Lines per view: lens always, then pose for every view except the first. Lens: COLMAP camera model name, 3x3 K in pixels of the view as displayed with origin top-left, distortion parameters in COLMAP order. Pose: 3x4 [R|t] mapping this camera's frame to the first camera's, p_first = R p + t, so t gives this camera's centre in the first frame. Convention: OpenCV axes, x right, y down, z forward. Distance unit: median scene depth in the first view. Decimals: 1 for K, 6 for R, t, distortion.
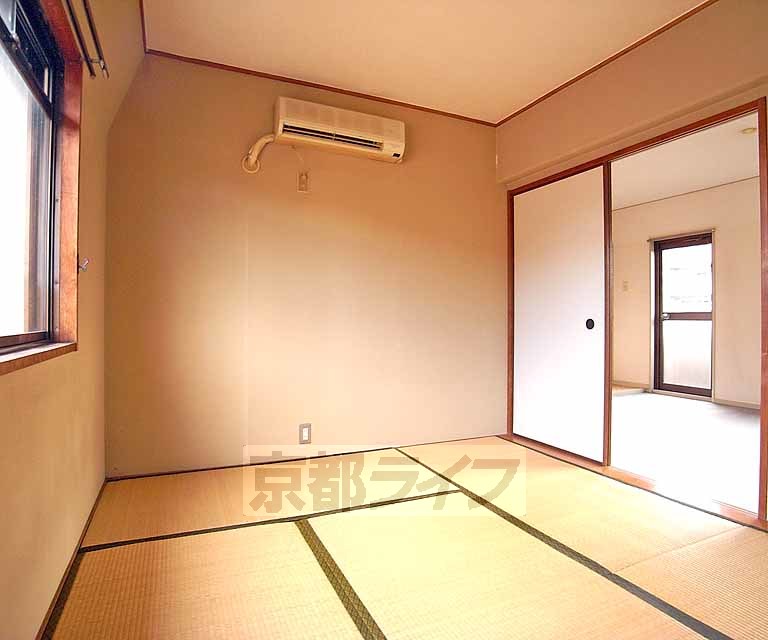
lens RADIAL K [[473.6, 0, 391.3], [0, 473.6, 317.2], [0, 0, 1]] dist [-0.053168, 0.005838]
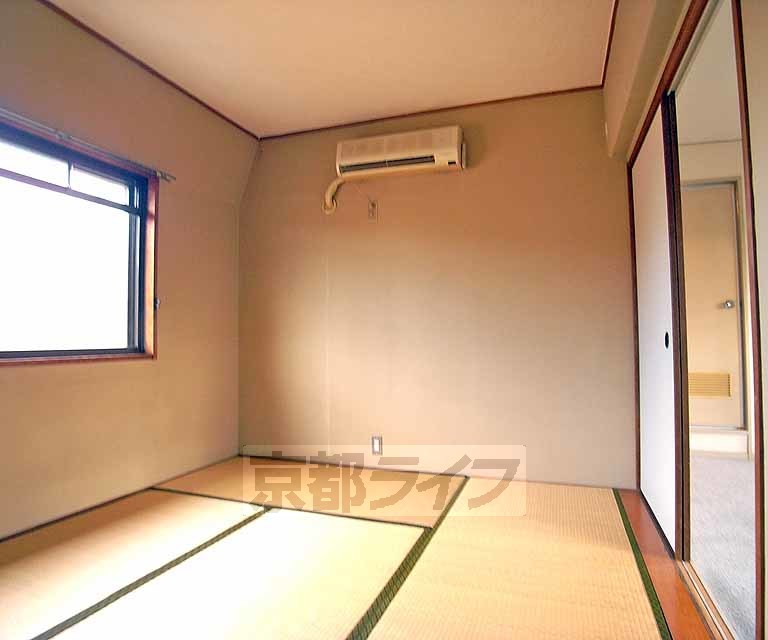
lens RADIAL K [[473.6, 0, 388.4], [0, 473.6, 326.7], [0, 0, 1]] dist [-0.053168, 0.005838]
pose [[0.707911, -0.021122, -0.705986, 0.536324], [0.008227, 0.999732, -0.021662, 0.001499], [0.706254, 0.009527, 0.707894, 0.232137]]
